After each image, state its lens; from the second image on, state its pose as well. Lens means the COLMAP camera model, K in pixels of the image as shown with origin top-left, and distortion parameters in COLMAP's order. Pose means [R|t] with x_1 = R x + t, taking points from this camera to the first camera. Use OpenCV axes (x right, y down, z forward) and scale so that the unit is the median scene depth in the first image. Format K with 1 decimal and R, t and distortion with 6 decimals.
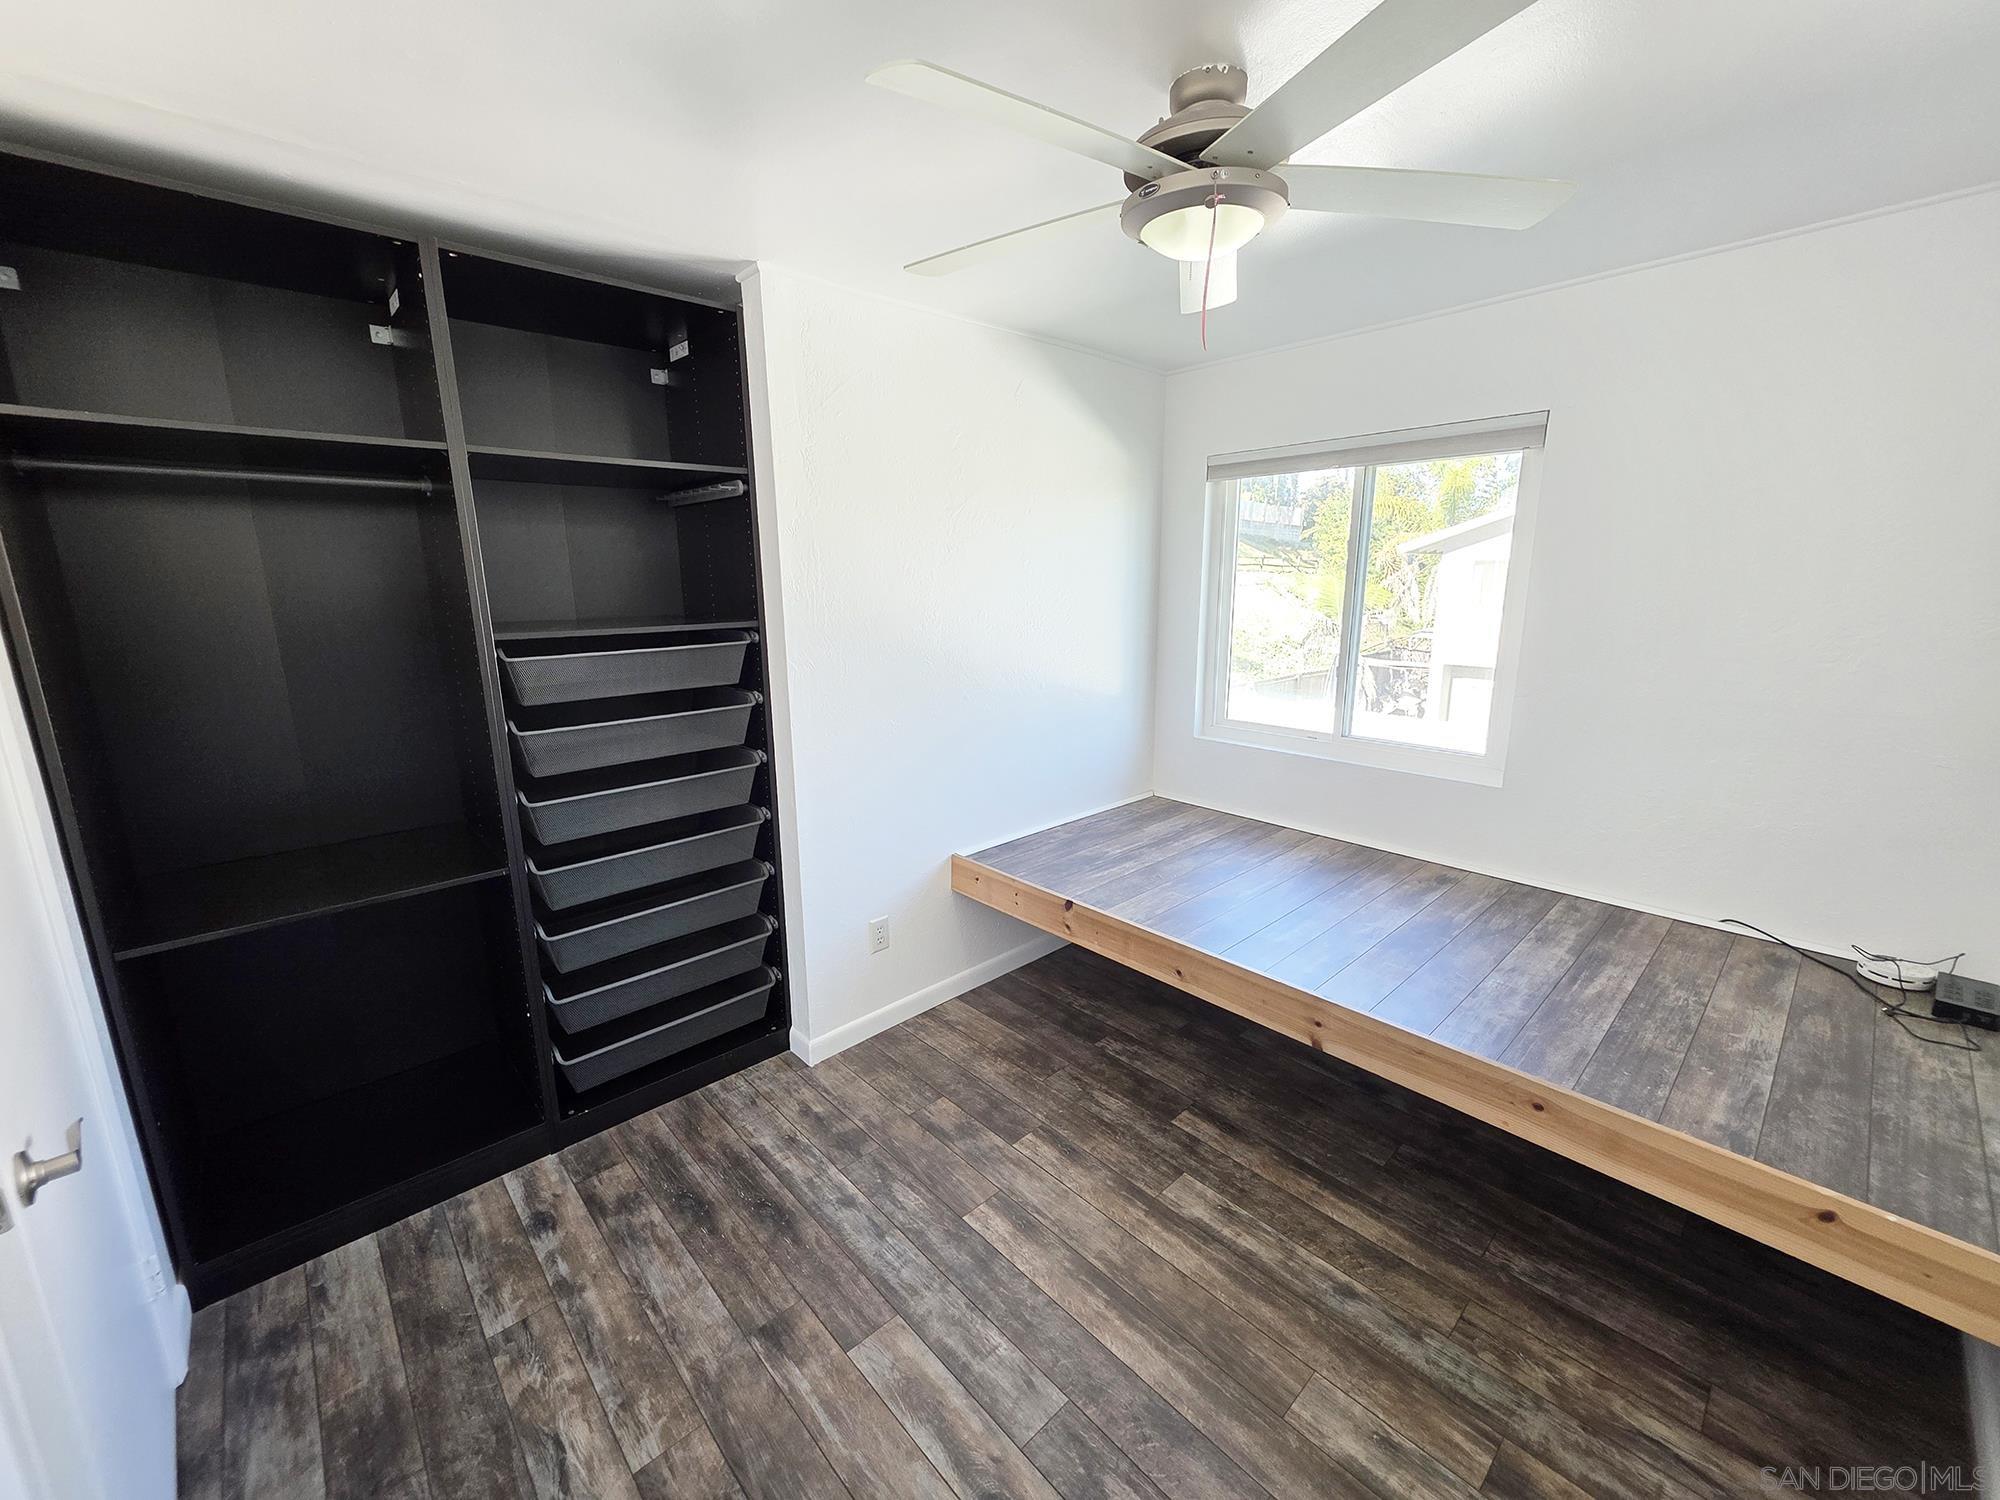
lens RADIAL K [[800.3, 0, 997.1], [0, 800.3, 749.6], [0, 0, 1]] dist [0.001731, 0.000402]
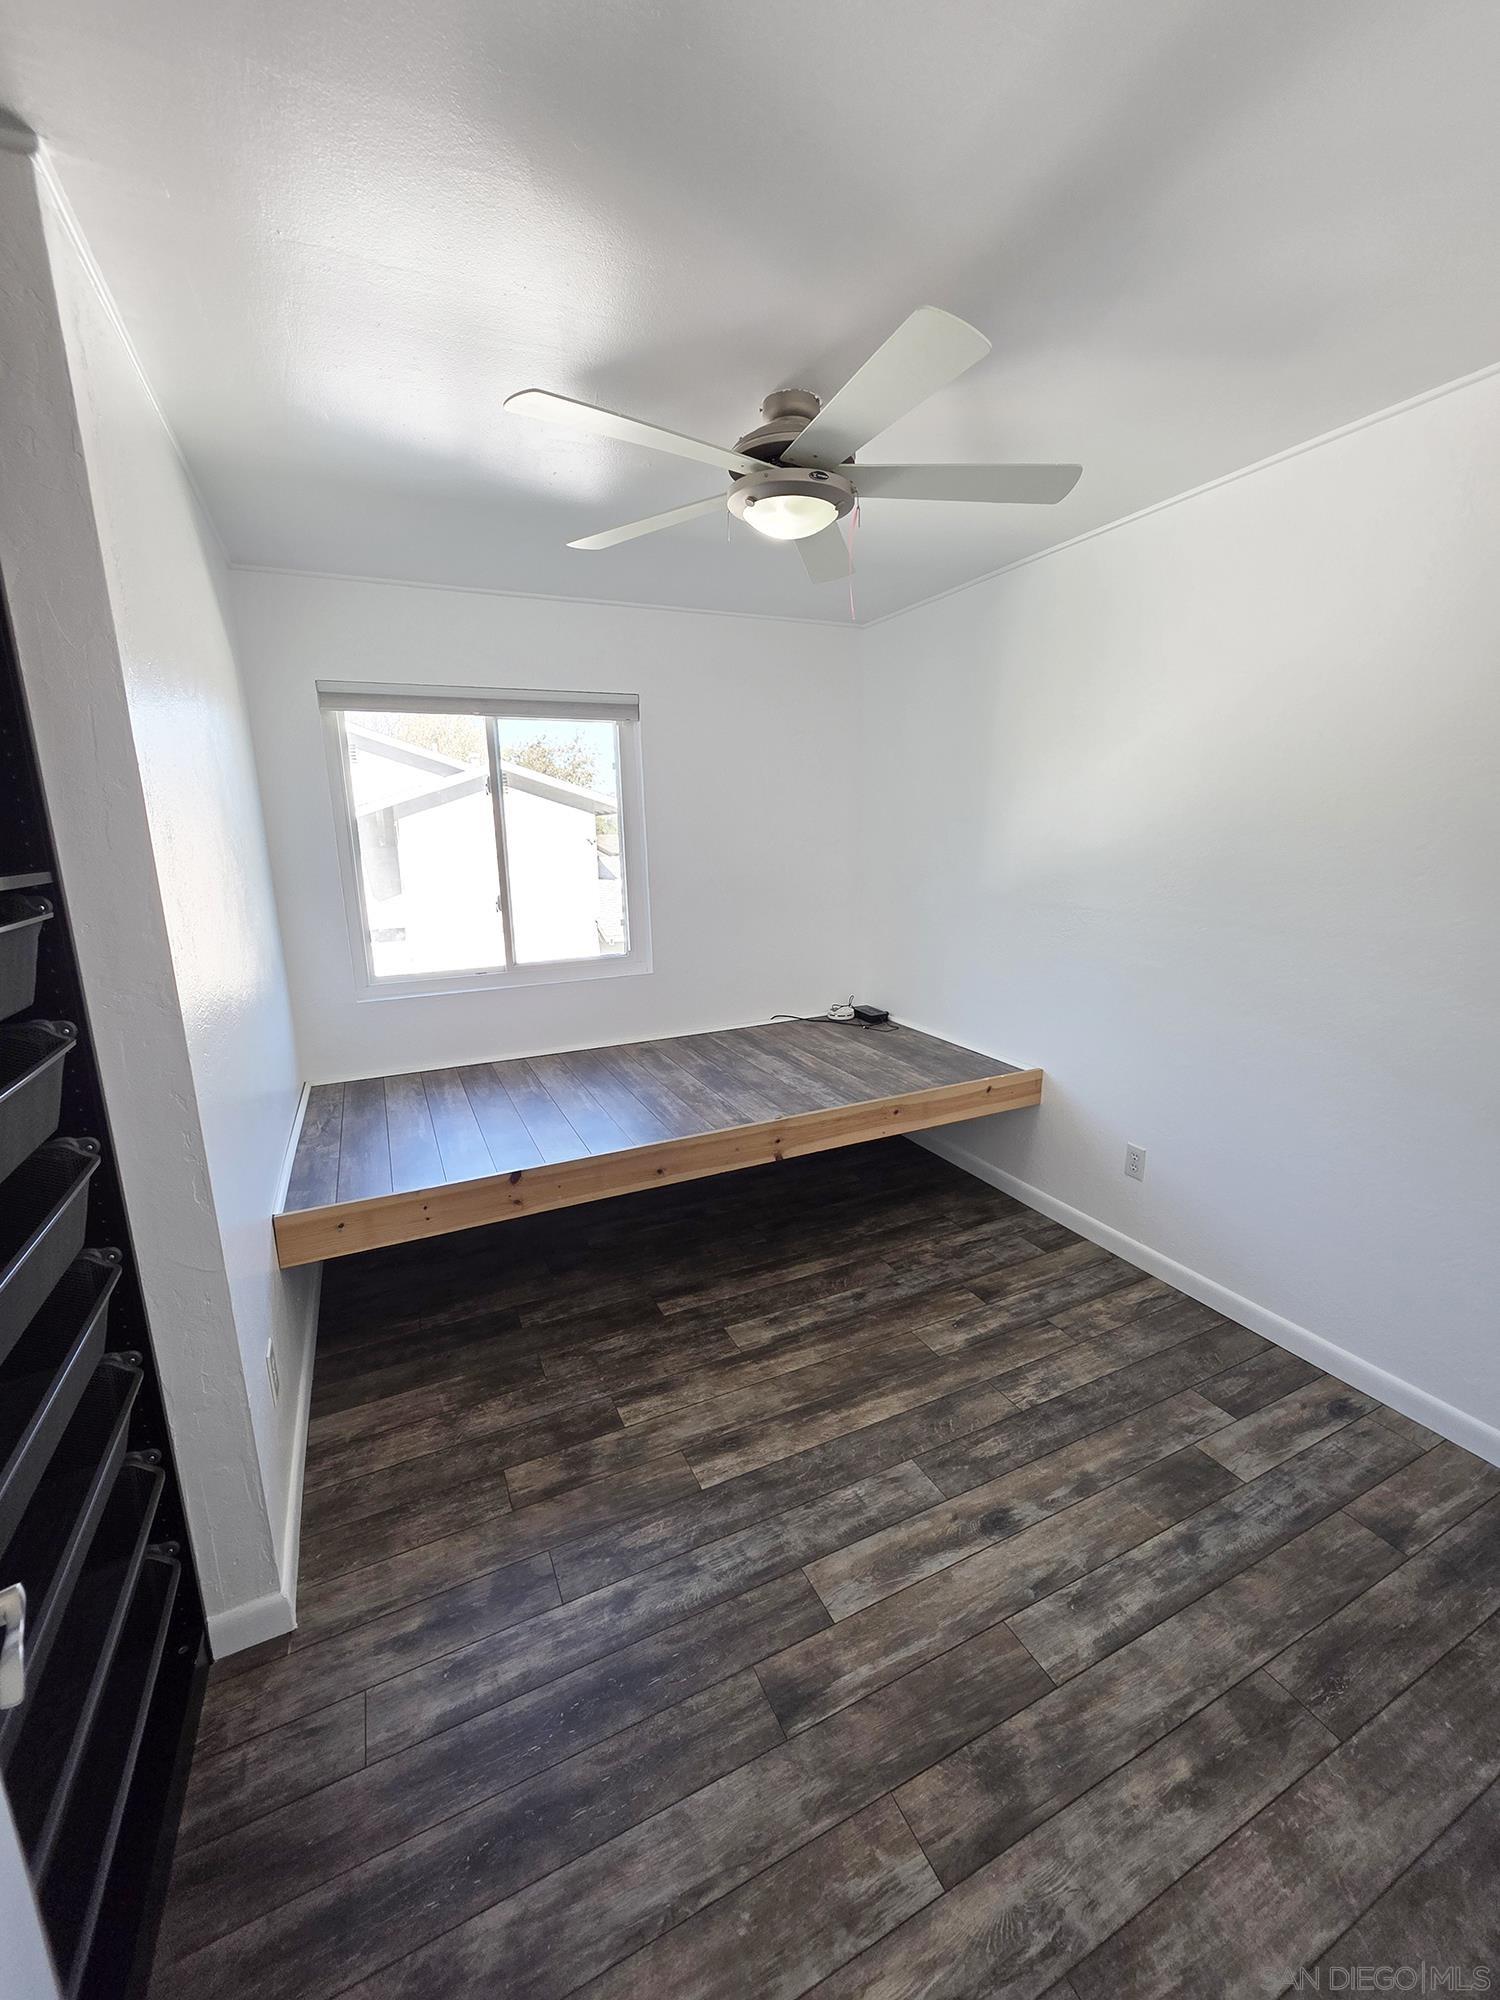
lens RADIAL K [[800.3, 0, 748.1], [0, 800.3, 996.7], [0, 0, 1]] dist [0.001731, 0.000402]
pose [[0.299878, -0.193375, 0.934173, -0.808238], [0.226752, 0.965624, 0.127097, -0.067146], [-0.926637, 0.173712, 0.333418, 0.571854]]
